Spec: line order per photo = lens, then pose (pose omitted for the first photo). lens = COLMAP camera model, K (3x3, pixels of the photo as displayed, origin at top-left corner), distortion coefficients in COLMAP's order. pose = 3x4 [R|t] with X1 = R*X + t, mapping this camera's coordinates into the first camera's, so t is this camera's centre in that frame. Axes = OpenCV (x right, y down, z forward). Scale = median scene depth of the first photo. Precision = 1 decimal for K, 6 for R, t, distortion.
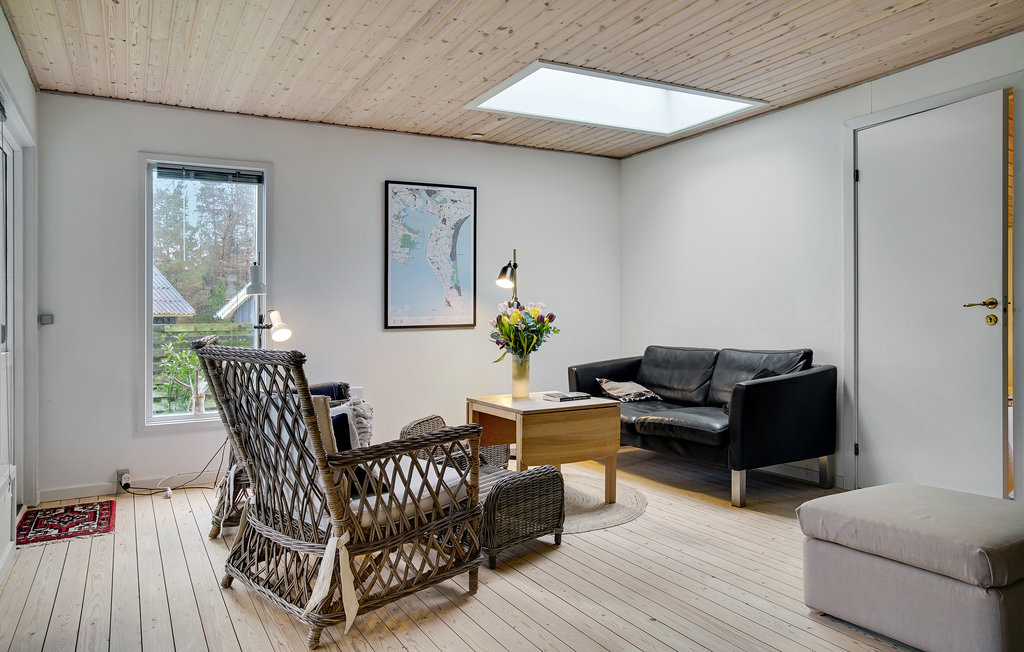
lens RADIAL K [[714.0, 0, 512.0], [0, 714.0, 326.0], [0, 0, 1]] dist [0.000331, 0.001150]
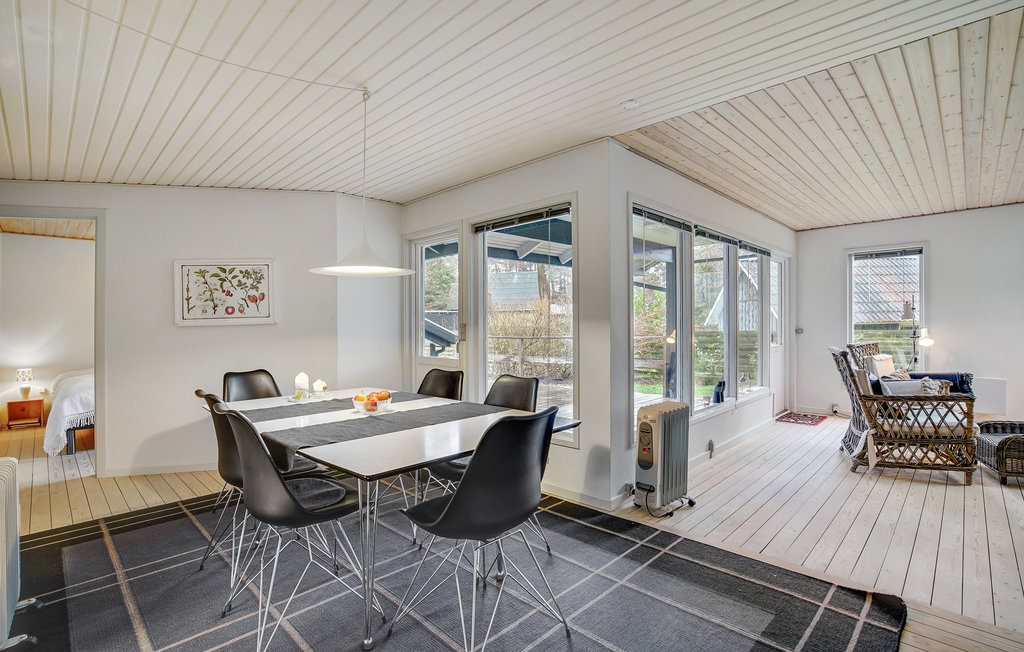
lens RADIAL K [[495.9, 0, 512.0], [0, 495.9, 326.0], [0, 0, 1]] dist [0.003405, 0.000788]
pose [[0.322650, 0.009691, -0.946469, 0.819183], [-0.010231, 0.999925, 0.006751, -0.040103], [0.946463, 0.007505, 0.322725, -0.562559]]
